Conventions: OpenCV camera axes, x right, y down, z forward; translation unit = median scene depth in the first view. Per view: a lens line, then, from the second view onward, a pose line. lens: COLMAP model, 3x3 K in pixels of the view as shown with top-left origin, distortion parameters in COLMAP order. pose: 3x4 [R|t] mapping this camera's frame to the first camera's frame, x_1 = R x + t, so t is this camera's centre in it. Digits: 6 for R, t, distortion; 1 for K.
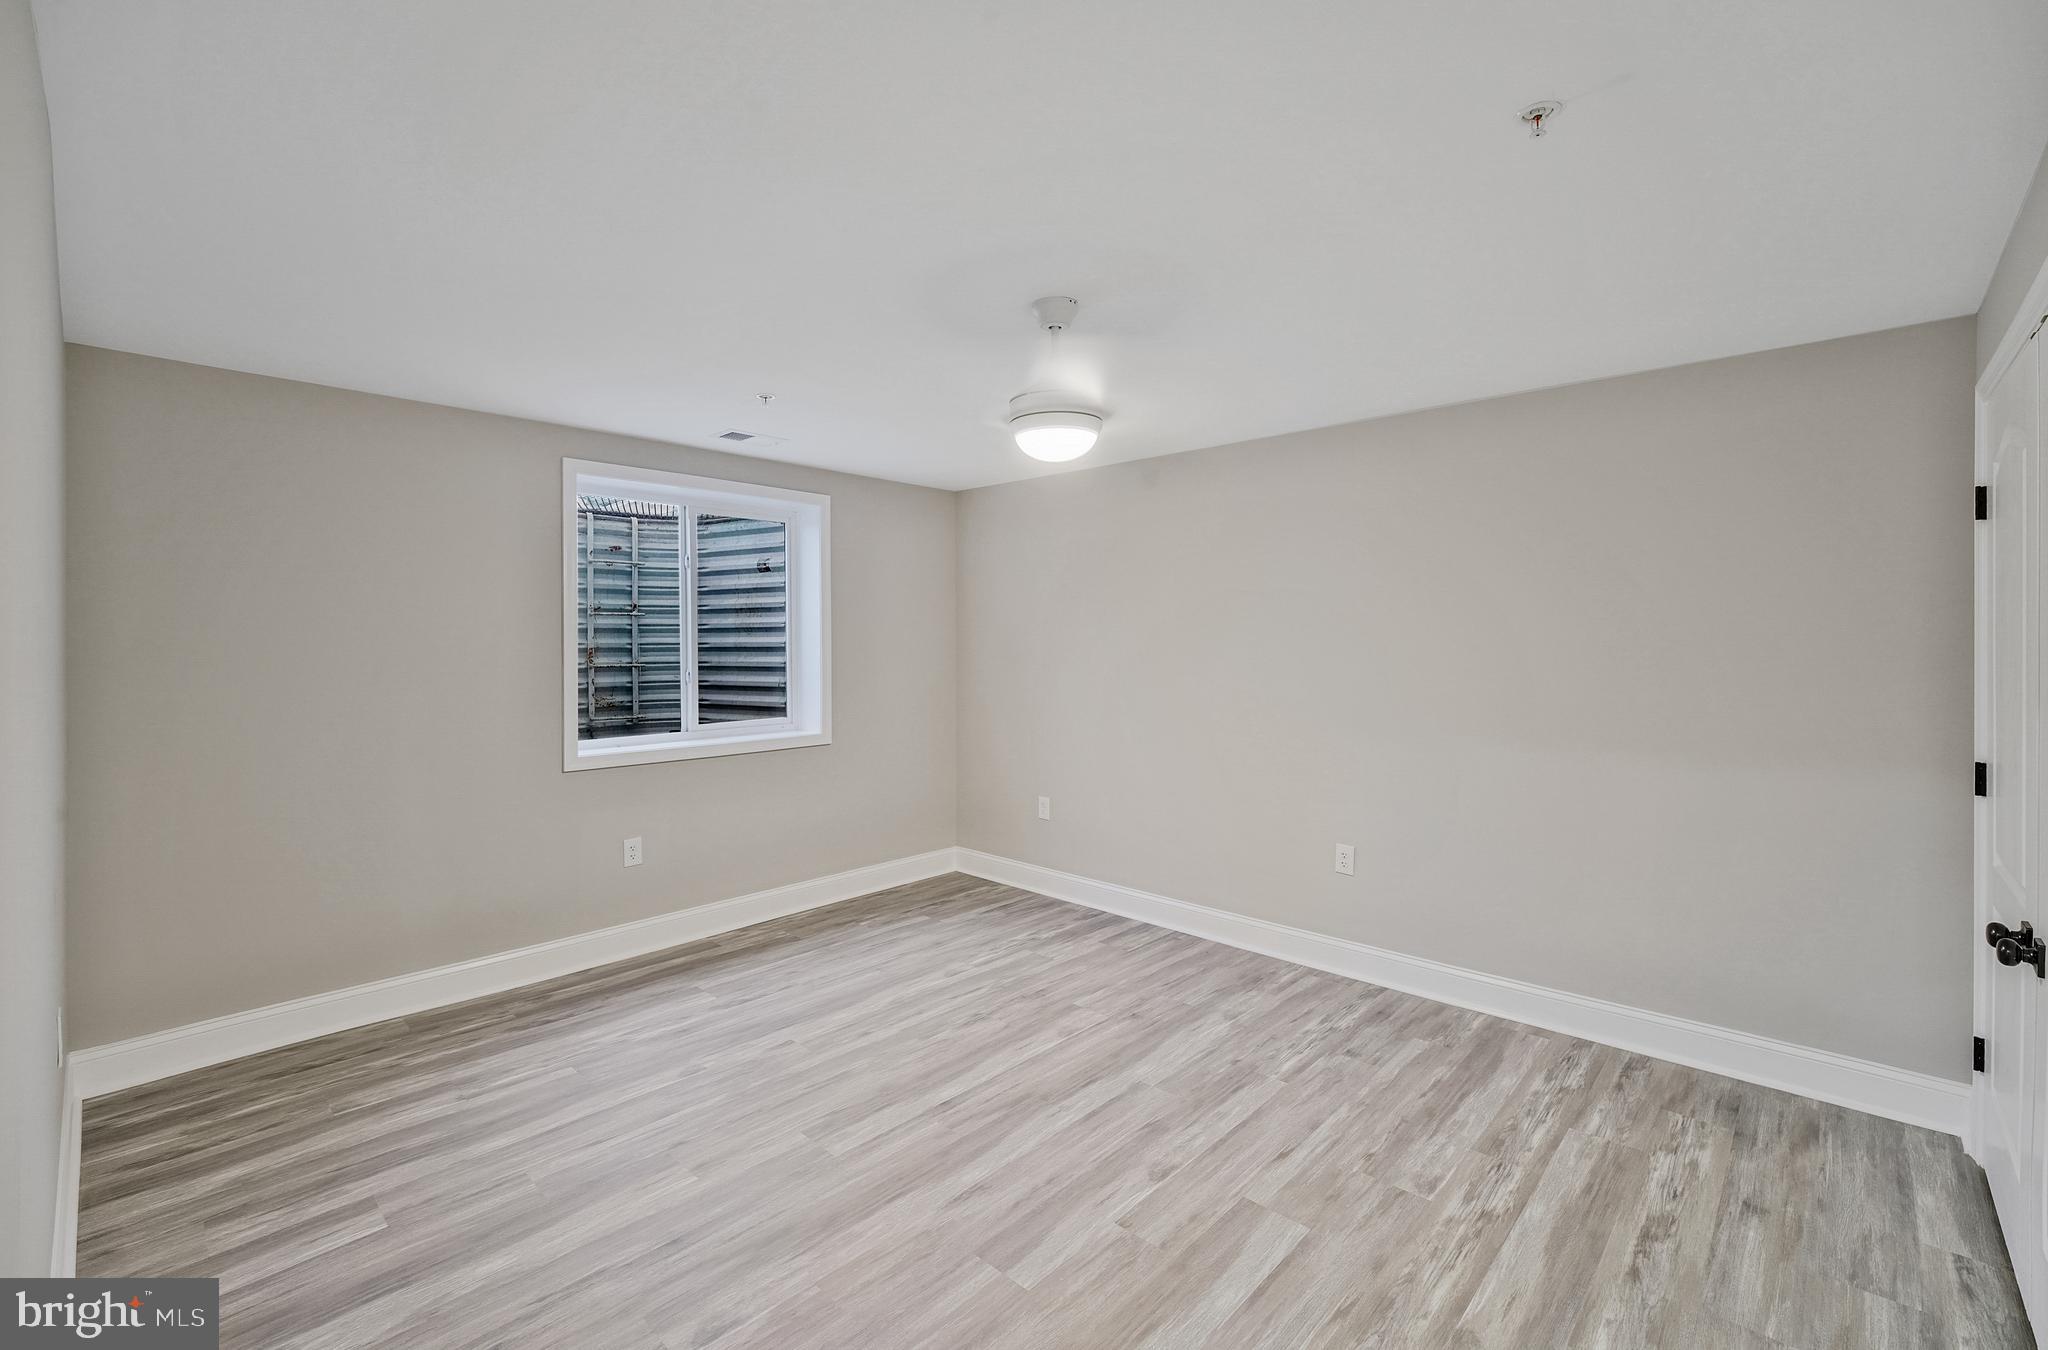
lens RADIAL K [[858.0, 0, 1027.2], [0, 858.0, 653.4], [0, 0, 1]] dist [0.005389, -0.006084]
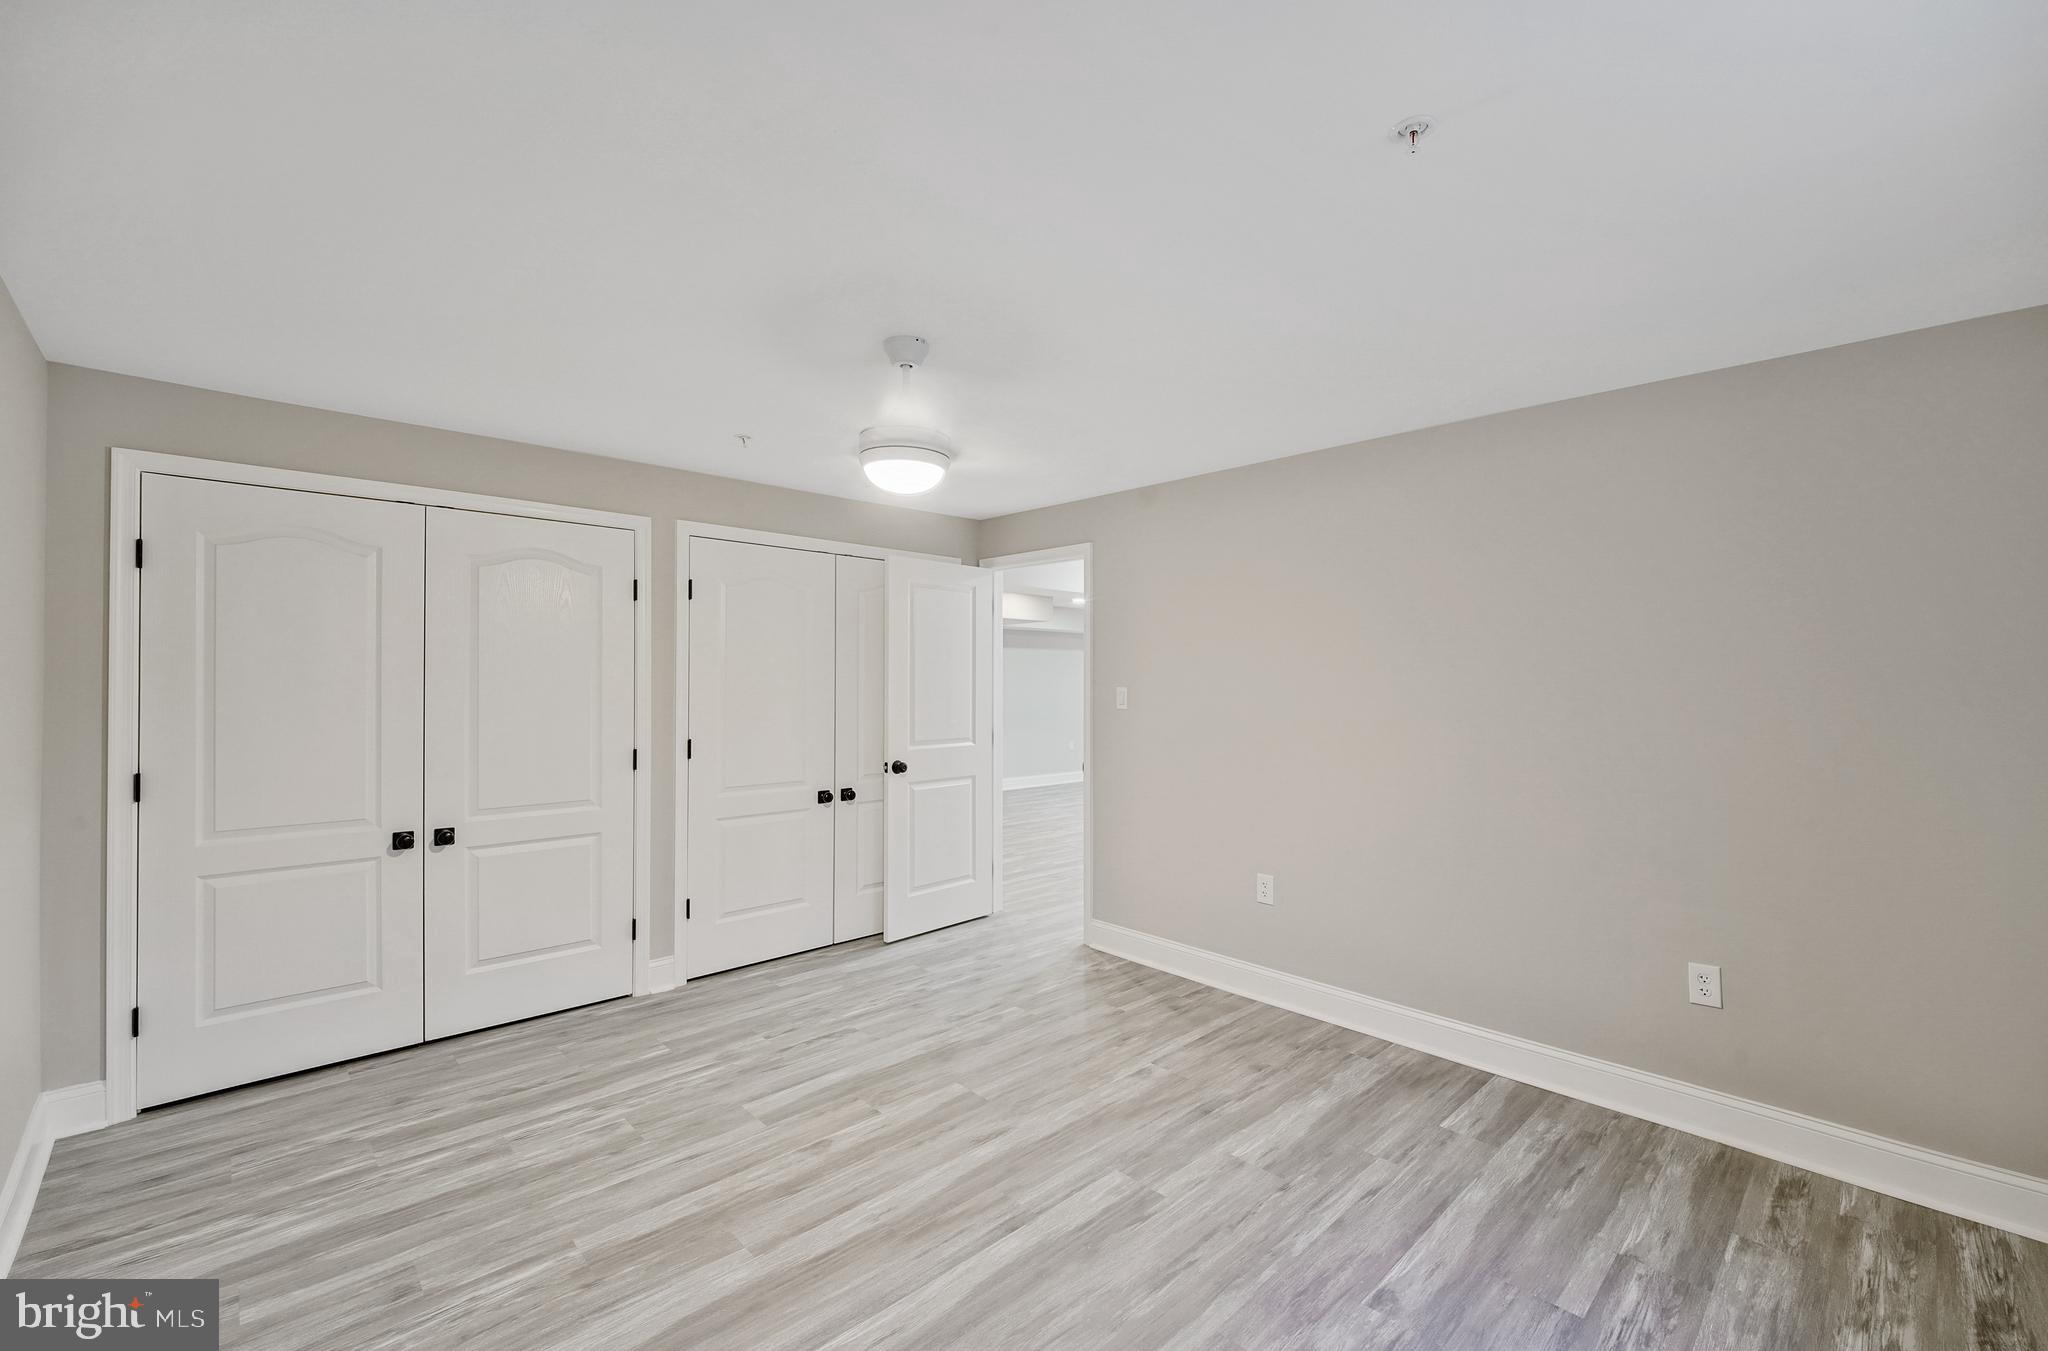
lens RADIAL K [[858.0, 0, 1027.2], [0, 858.0, 653.9], [0, 0, 1]] dist [0.005389, -0.006084]
pose [[-0.998188, 0.001148, 0.060154, -0.176061], [0.000014, 0.999822, -0.018848, -0.015760], [-0.060165, -0.018813, -0.998011, 2.019904]]
